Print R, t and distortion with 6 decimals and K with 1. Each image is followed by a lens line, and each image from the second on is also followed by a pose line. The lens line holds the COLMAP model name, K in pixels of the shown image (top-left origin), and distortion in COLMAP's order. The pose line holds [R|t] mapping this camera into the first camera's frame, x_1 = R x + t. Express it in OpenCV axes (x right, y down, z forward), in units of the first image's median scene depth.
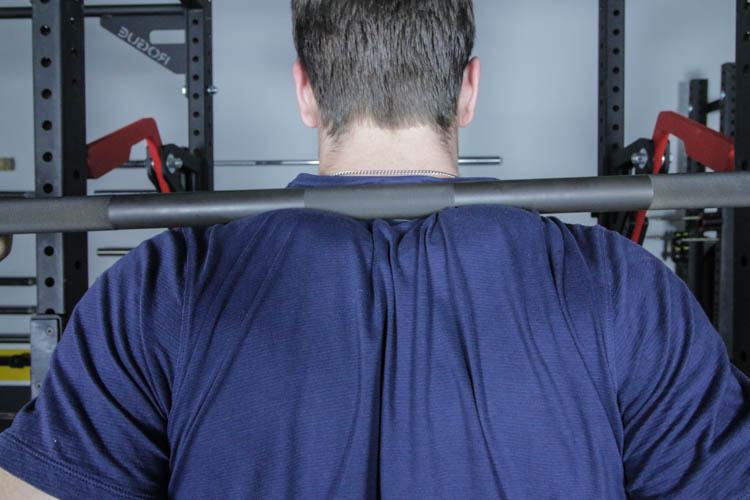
lens RADIAL K [[586.3, 0, 375.1], [0, 586.3, 246.7], [0, 0, 1]] dist [0.001284, -0.000835]
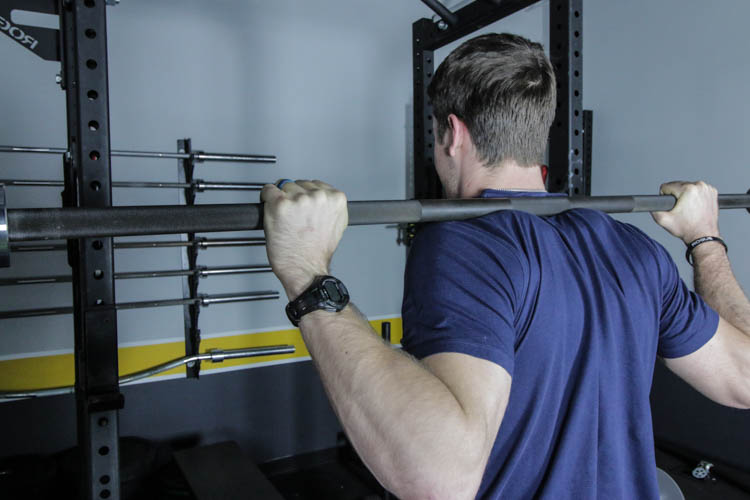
lens RADIAL K [[586.3, 0, 371.2], [0, 586.3, 244.9], [0, 0, 1]] dist [0.001284, -0.000835]
pose [[0.853912, -0.028496, 0.519637, -0.396054], [0.022671, 0.999589, 0.017560, -0.001205], [-0.519924, -0.003214, 0.854206, -0.083560]]
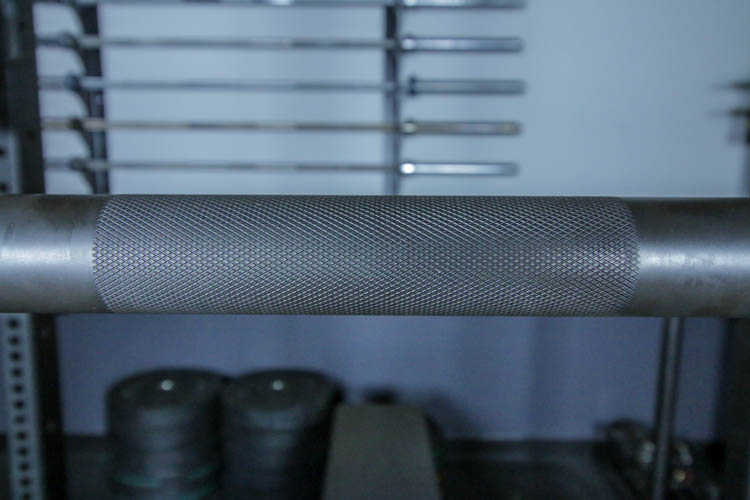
lens RADIAL K [[586.3, 0, 375.7], [0, 586.3, 247.4], [0, 0, 1]] dist [0.001284, -0.000835]
pose [[0.999013, 0.007992, 0.043696, 0.003615], [-0.013066, 0.993035, 0.117094, 0.134734], [-0.042456, -0.117550, 0.992159, 0.464060]]
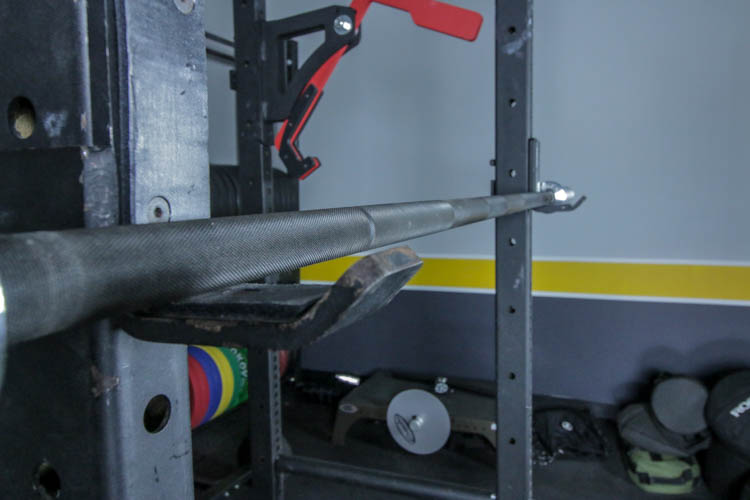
lens RADIAL K [[586.3, 0, 370.8], [0, 586.3, 253.1], [0, 0, 1]] dist [0.001284, -0.000835]
pose [[0.336847, -0.095613, 0.936692, -0.446983], [0.039907, 0.995387, 0.087253, 0.136089], [-0.940713, 0.007989, 0.339108, 0.487978]]
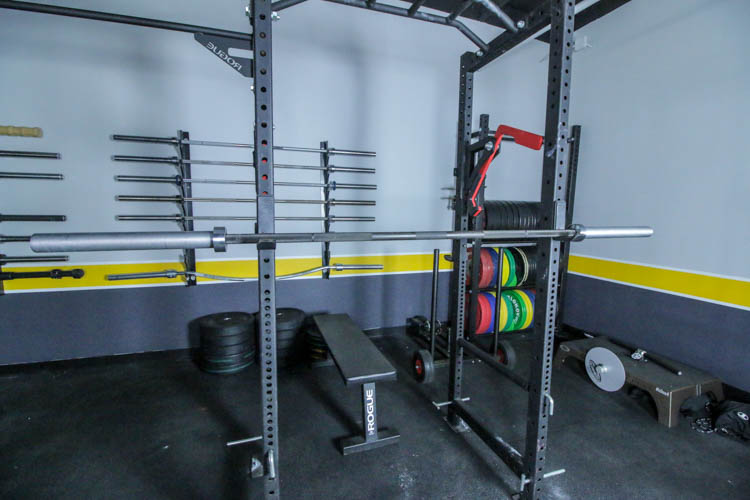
lens RADIAL K [[344.7, 0, 374.7], [0, 344.7, 247.7], [0, 0, 1]] dist [-0.013409, -0.003598]
pose [[0.930836, -0.022784, 0.364726, -0.369021], [-0.007908, 0.996565, 0.082438, 0.110774], [-0.365351, -0.079621, 0.927458, -0.086195]]
